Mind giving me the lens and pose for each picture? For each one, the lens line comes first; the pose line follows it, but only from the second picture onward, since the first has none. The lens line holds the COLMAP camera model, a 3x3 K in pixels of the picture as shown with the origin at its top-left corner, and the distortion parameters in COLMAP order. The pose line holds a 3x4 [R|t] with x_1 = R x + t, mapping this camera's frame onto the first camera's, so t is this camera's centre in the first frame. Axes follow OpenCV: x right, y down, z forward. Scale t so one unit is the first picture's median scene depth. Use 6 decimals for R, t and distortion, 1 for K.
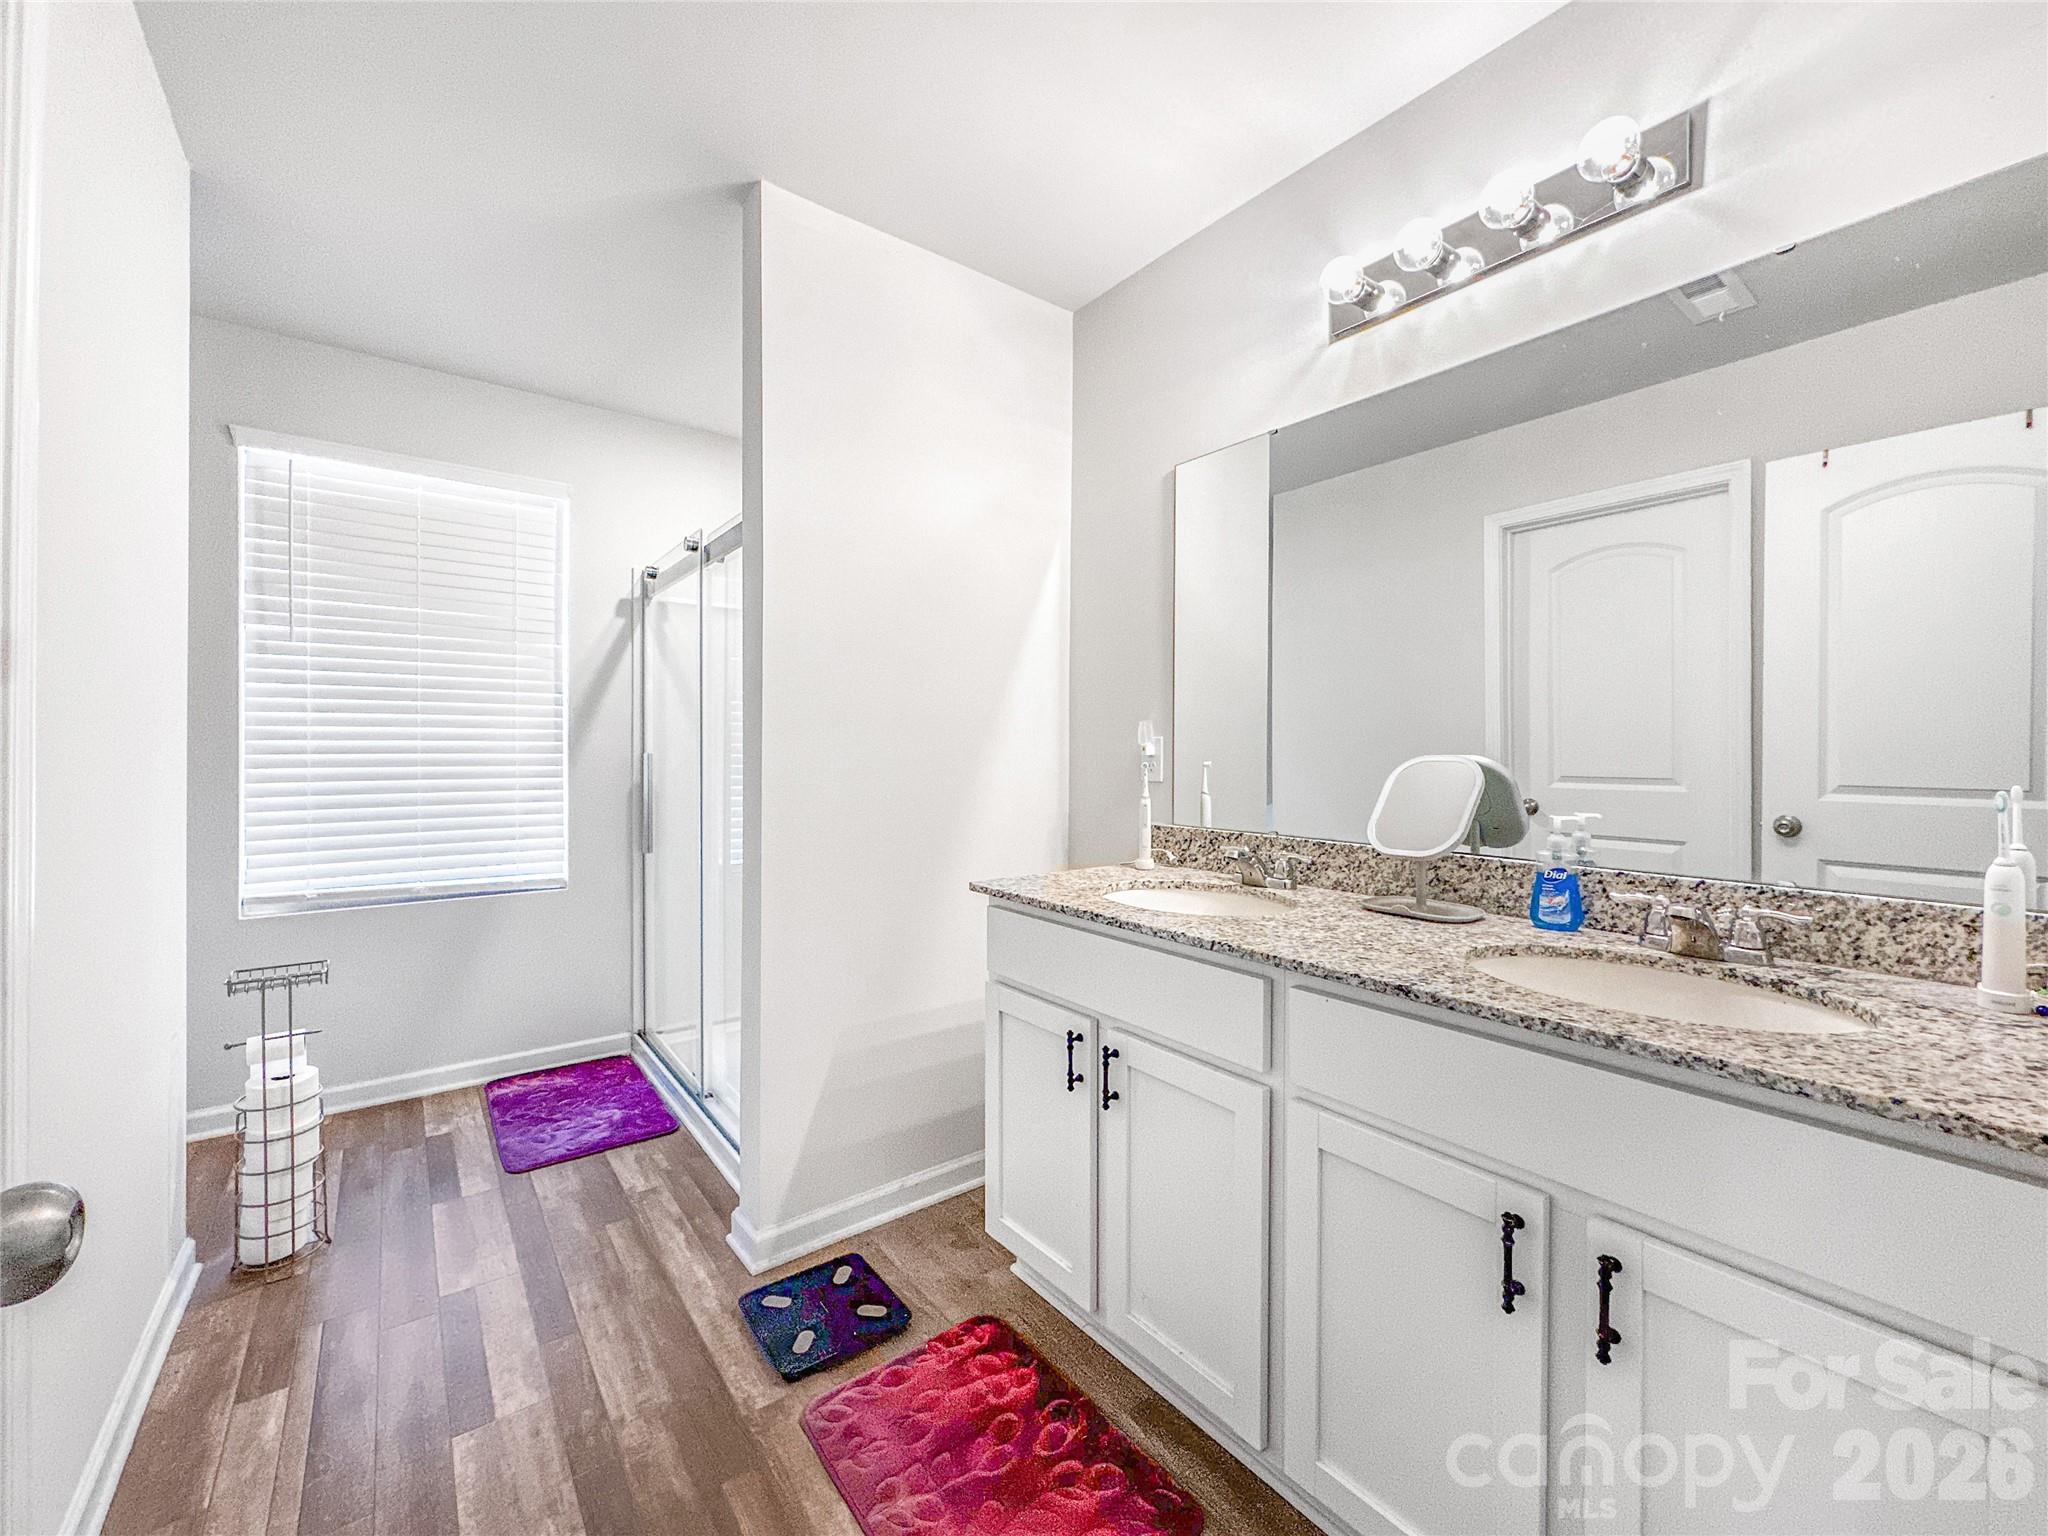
lens RADIAL K [[837.8, 0, 1031.0], [0, 837.8, 756.8], [0, 0, 1]] dist [0.001915, -0.001681]
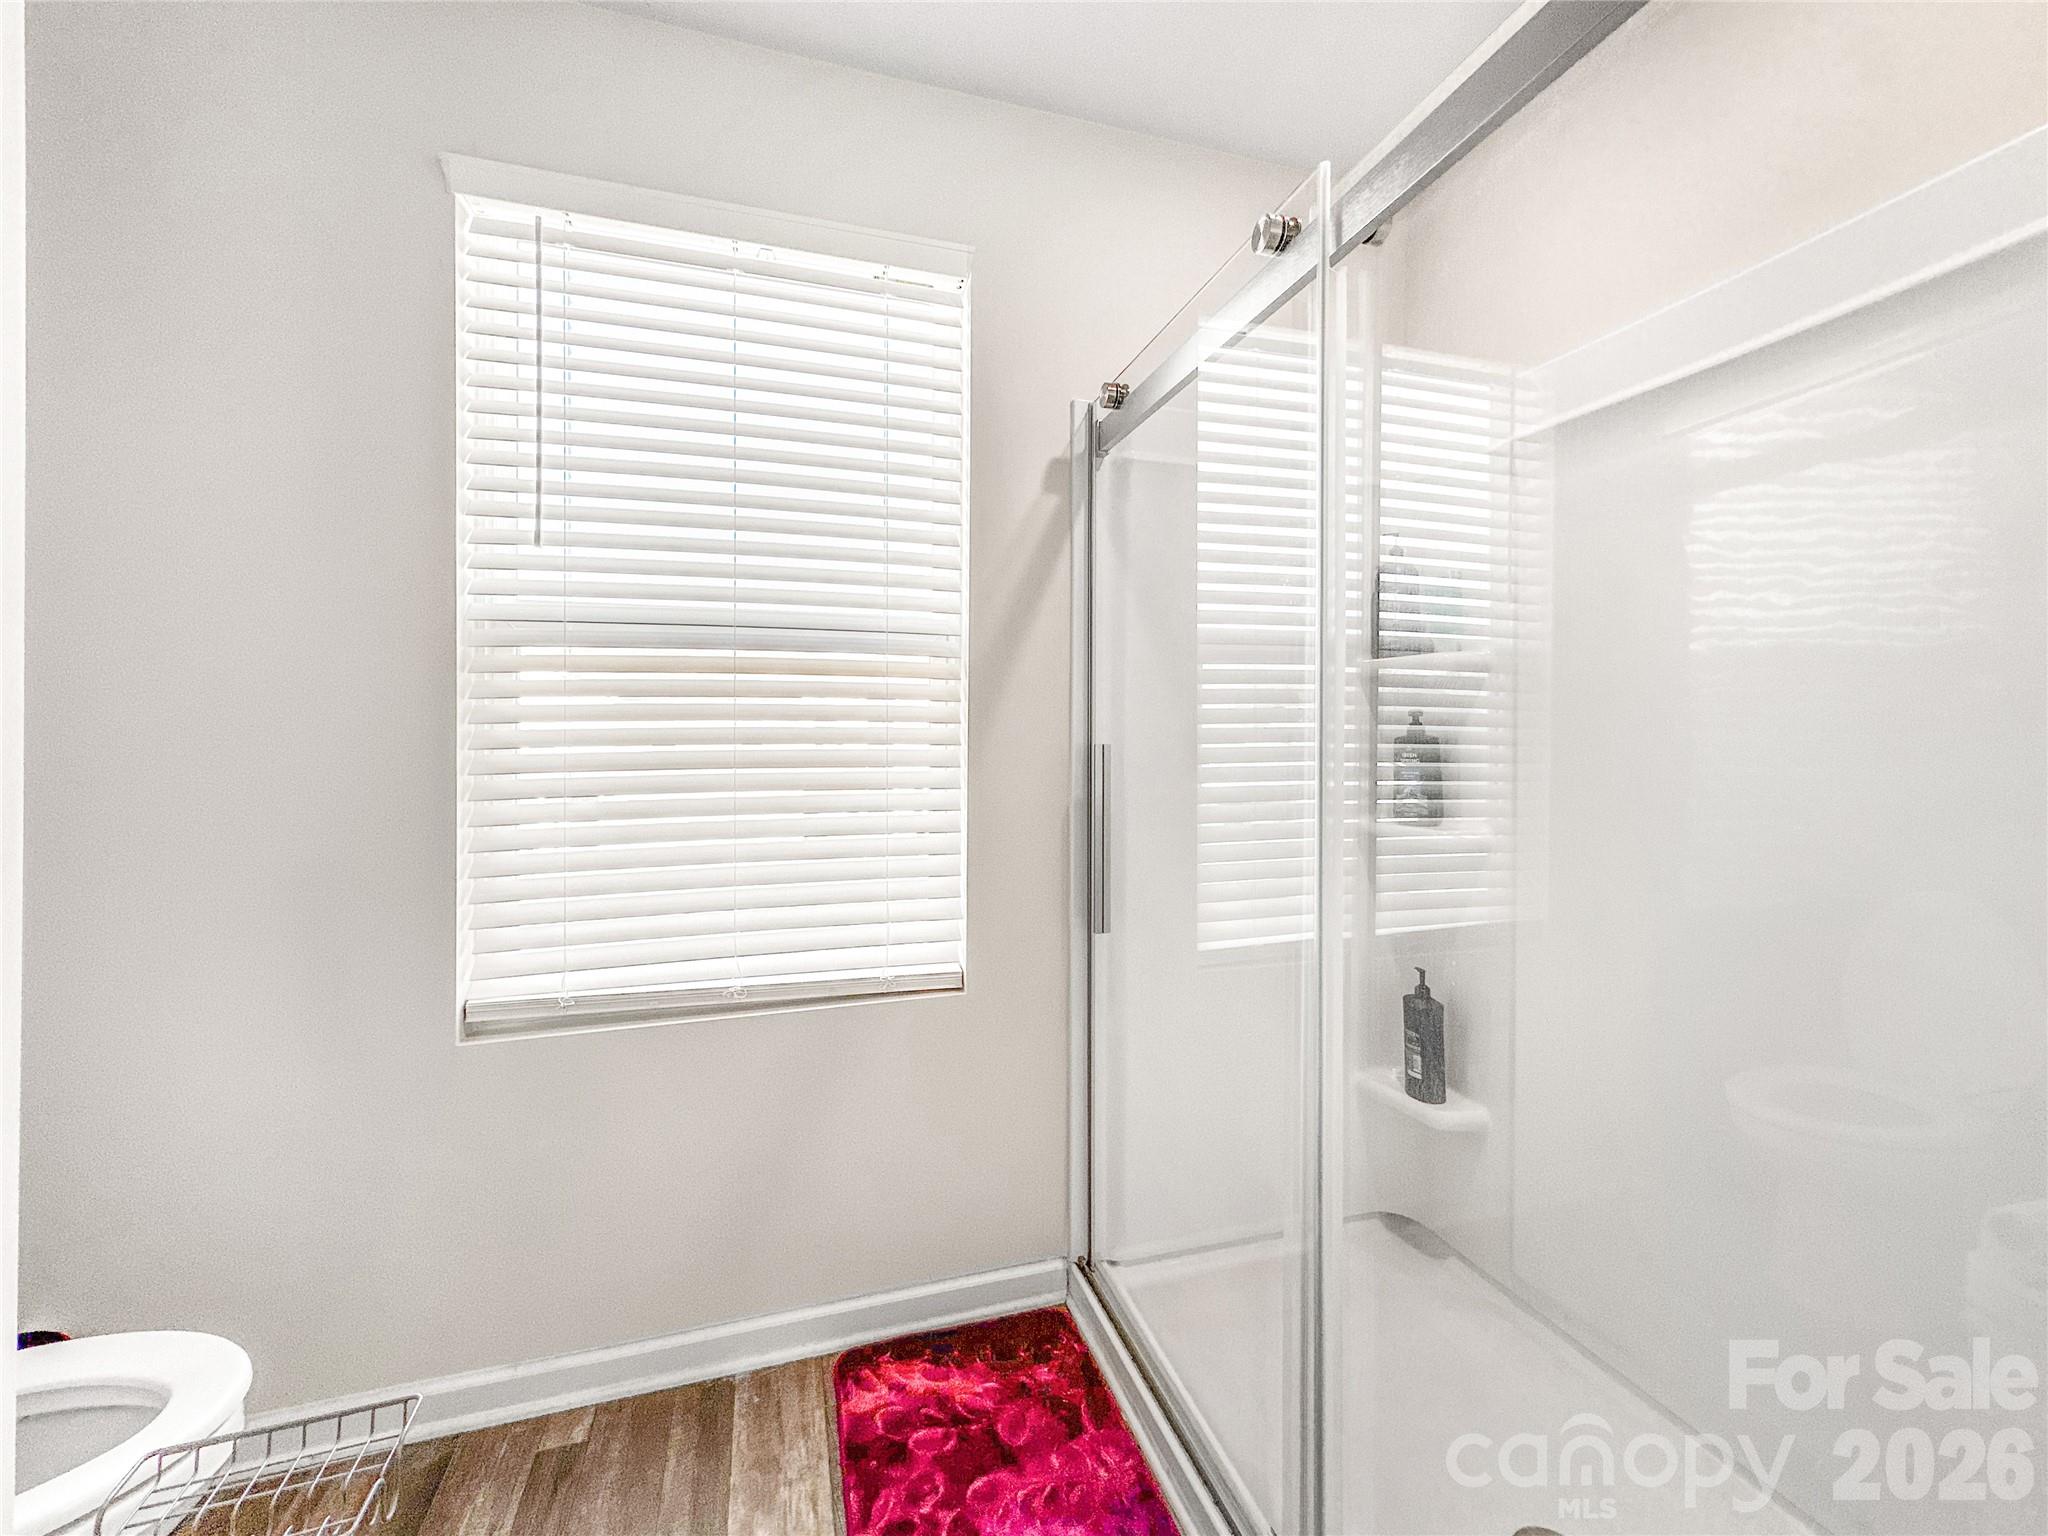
lens RADIAL K [[837.8, 0, 1023.7], [0, 837.8, 729.6], [0, 0, 1]] dist [0.001915, -0.001681]
pose [[0.938037, 0.002605, -0.346524, -0.363855], [-0.003035, 0.999995, -0.000697, -0.014937], [0.346521, 0.001705, 0.938041, 0.555016]]
